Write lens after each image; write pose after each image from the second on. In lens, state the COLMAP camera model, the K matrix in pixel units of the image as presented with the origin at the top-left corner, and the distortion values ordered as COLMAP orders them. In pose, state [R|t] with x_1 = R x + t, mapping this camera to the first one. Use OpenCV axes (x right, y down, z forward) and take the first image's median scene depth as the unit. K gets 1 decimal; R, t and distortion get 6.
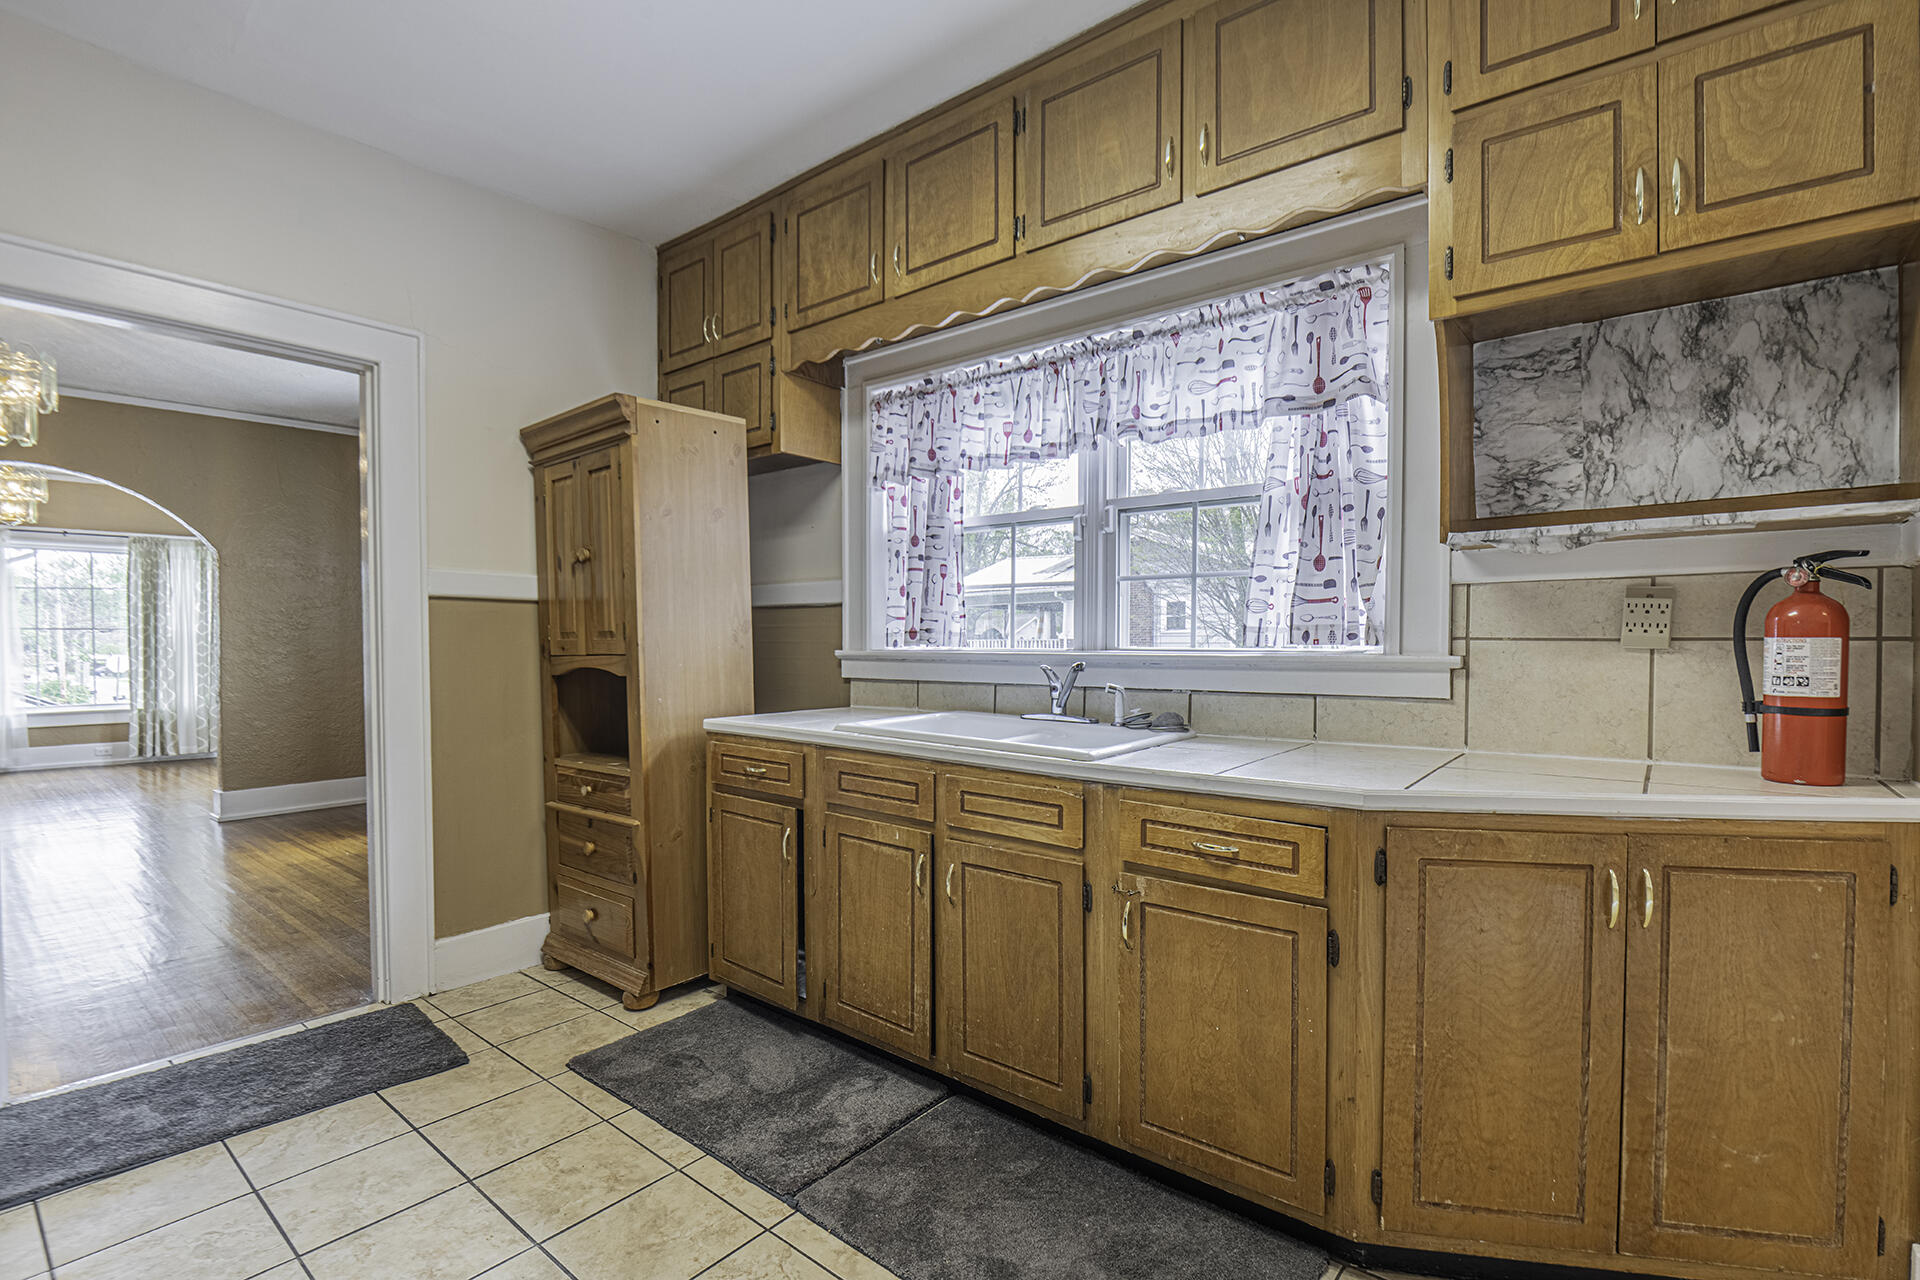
lens RADIAL K [[874.6, 0, 999.6], [0, 874.6, 660.8], [0, 0, 1]] dist [-0.025242, -0.000587]
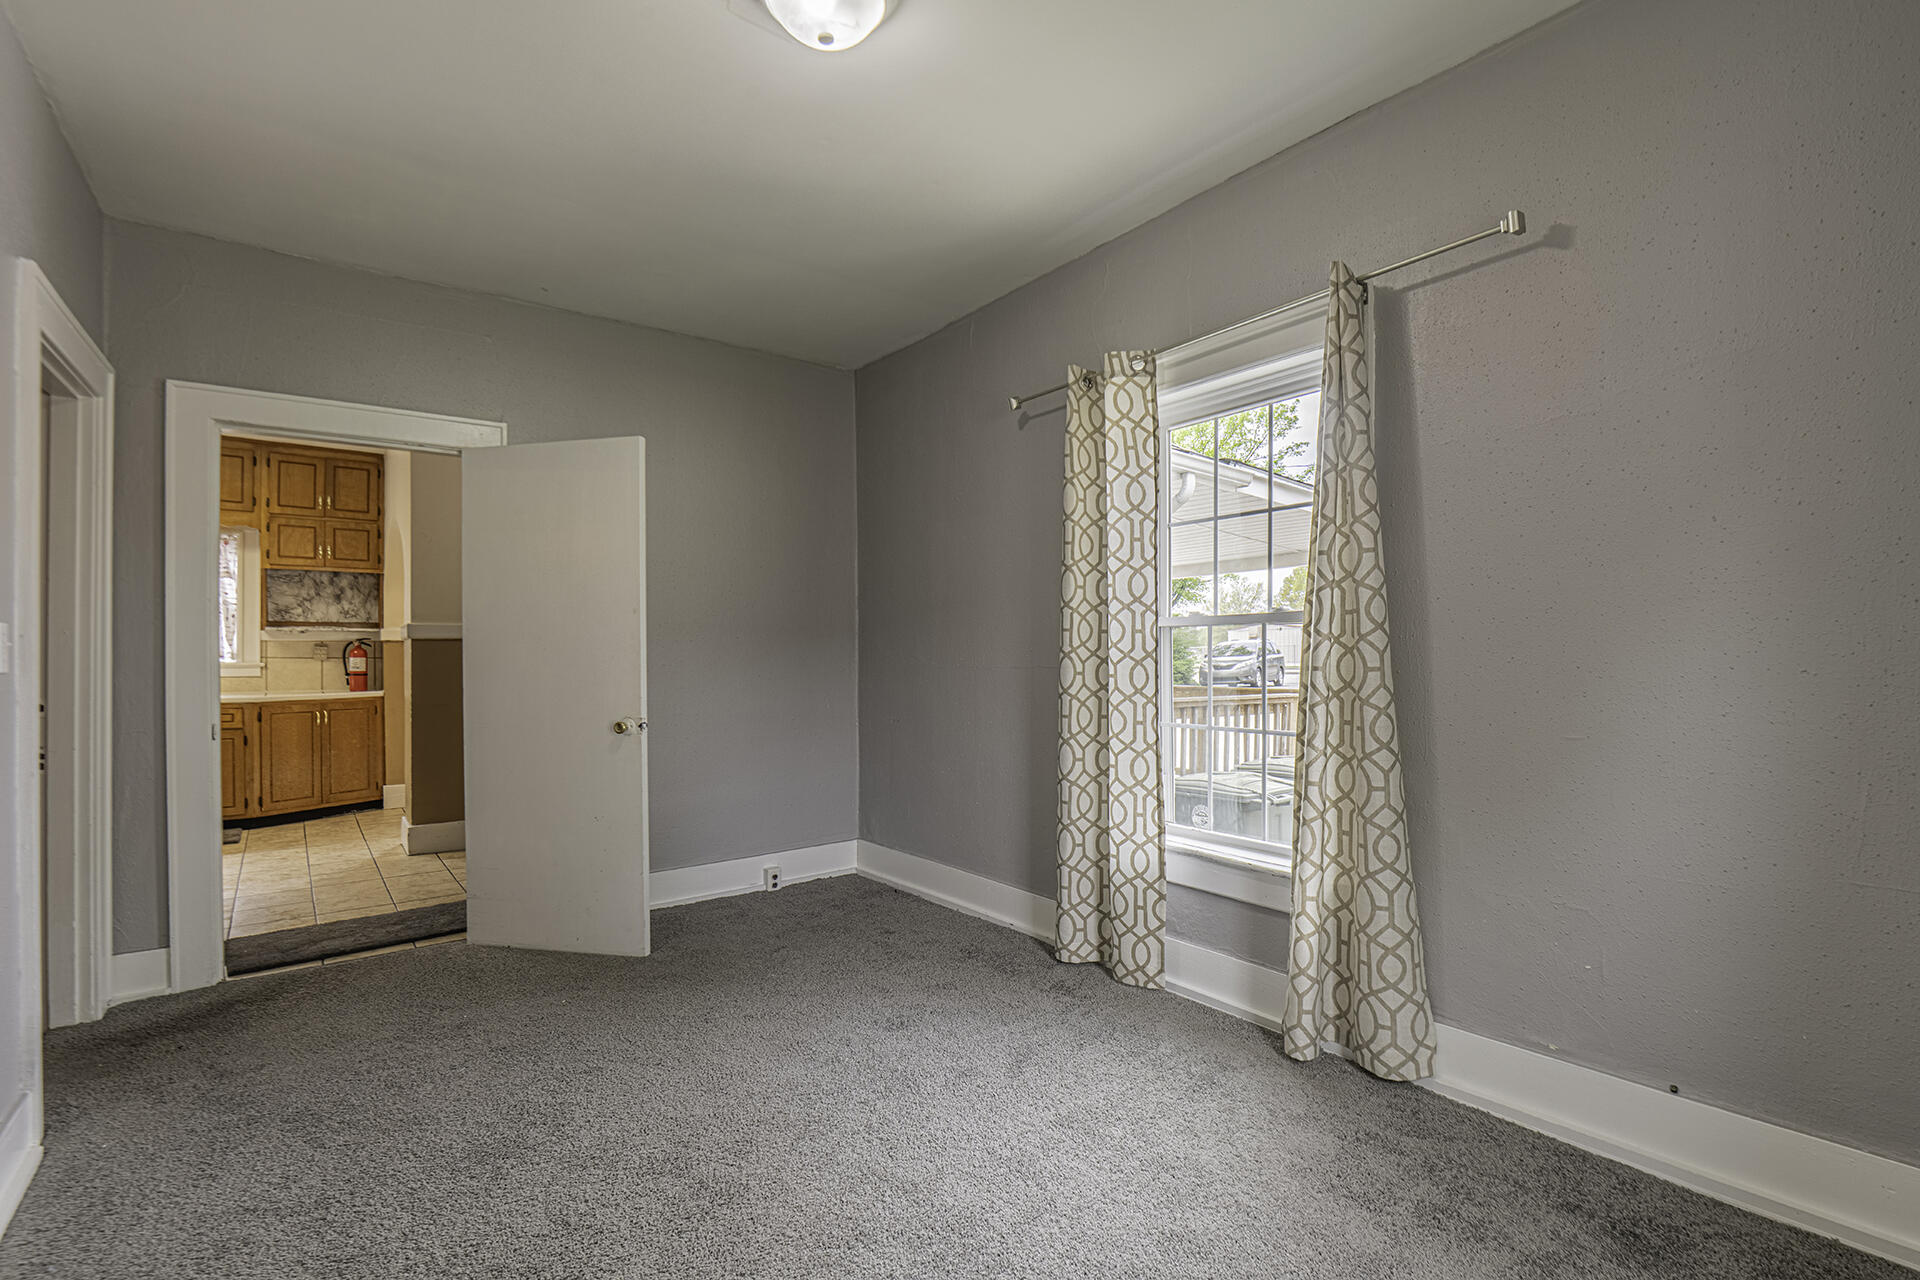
lens RADIAL K [[874.6, 0, 960.5], [0, 874.6, 653.8], [0, 0, 1]] dist [-0.025242, -0.000587]
pose [[0.239865, -0.001936, 0.970804, -2.027812], [0.021911, 0.999754, -0.003420, 0.028632], [-0.970559, 0.022092, 0.239849, -2.373849]]
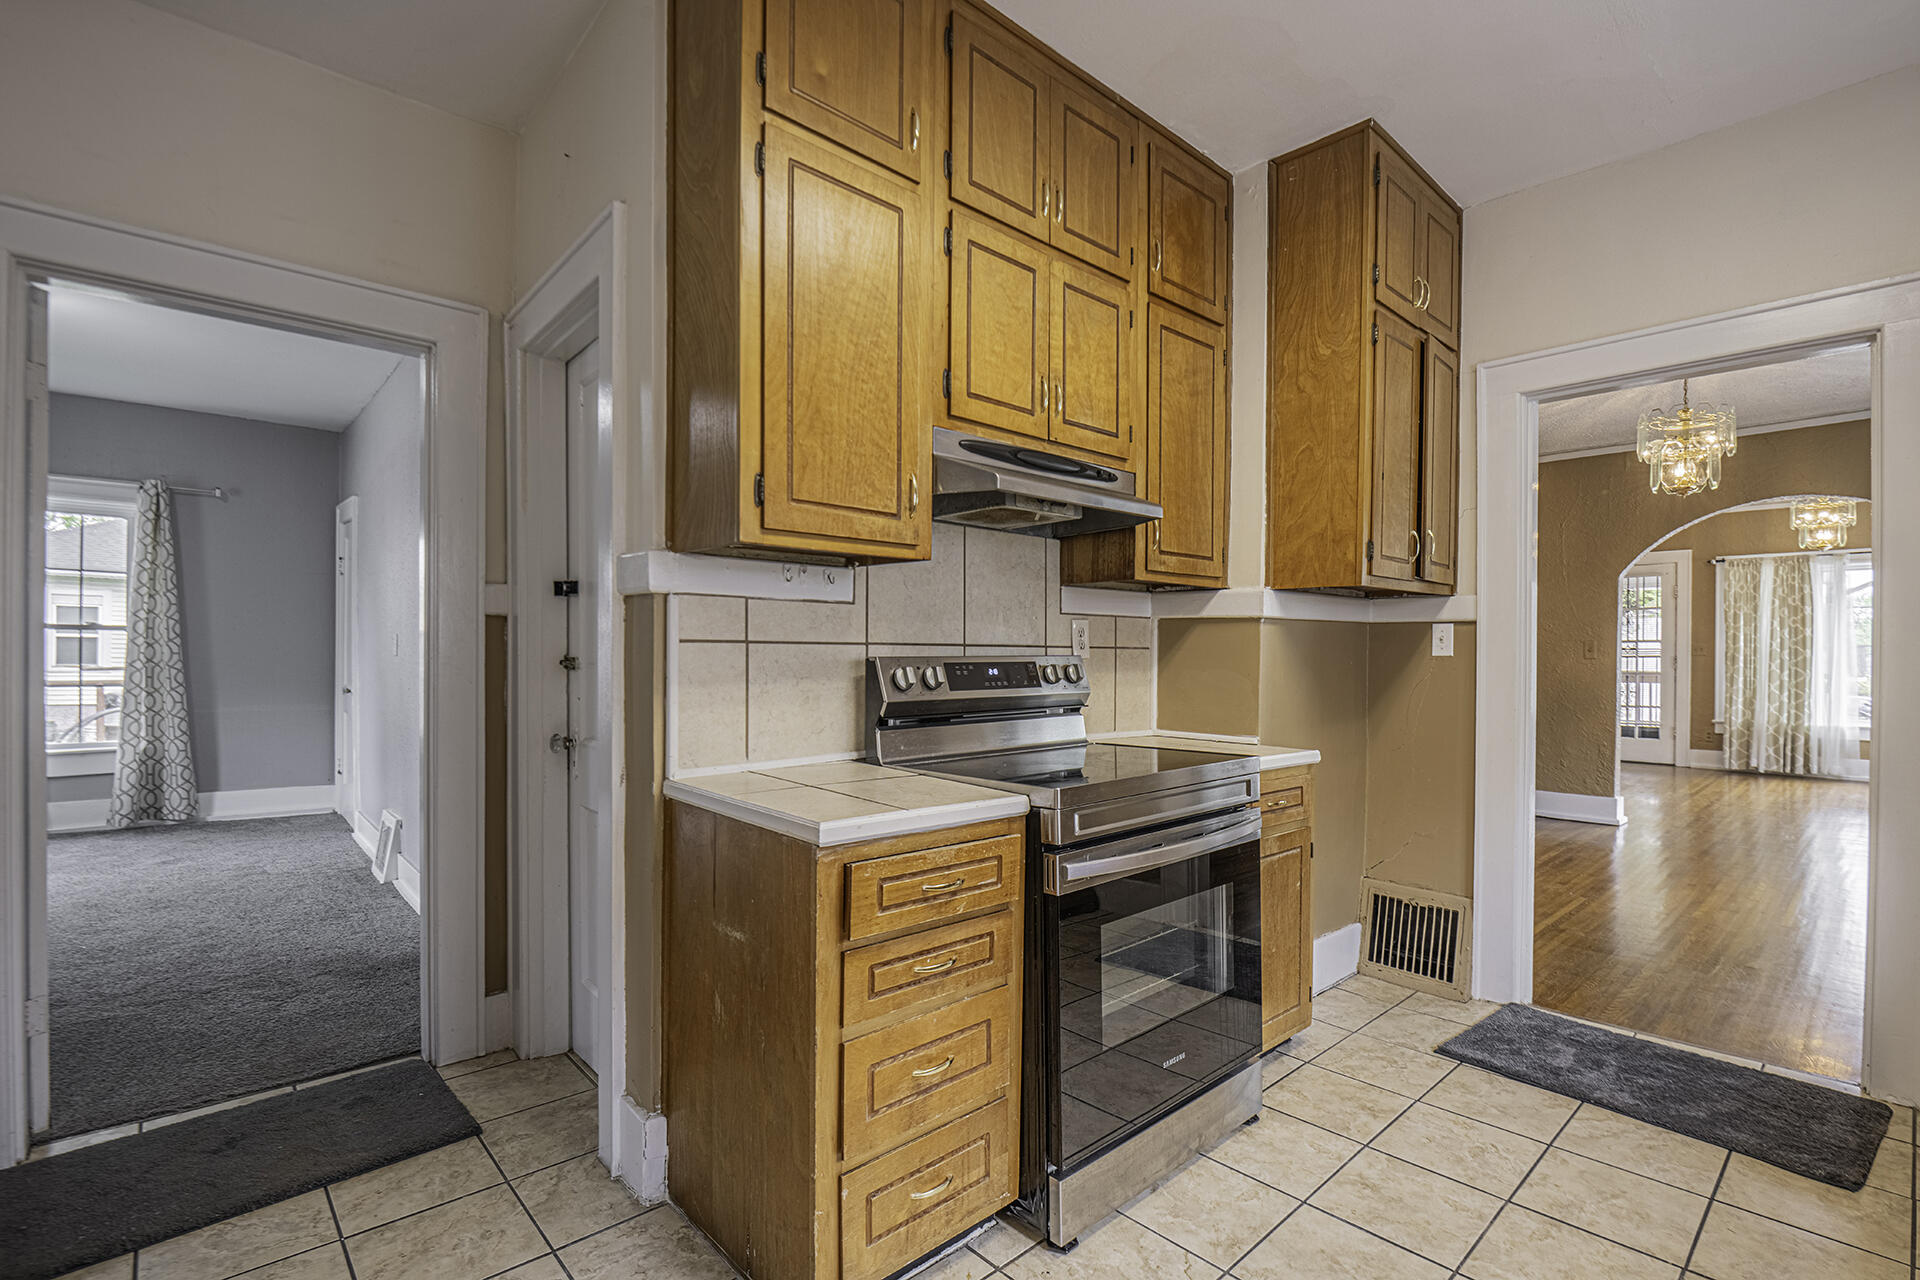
lens RADIAL K [[874.6, 0, 962.7], [0, 874.6, 655.1], [0, 0, 1]] dist [-0.025242, -0.000587]
pose [[-0.167837, 0.004824, -0.985803, 1.078078], [-0.030179, 0.999494, 0.010029, -0.047201], [0.985353, 0.031434, -0.167606, 1.132857]]
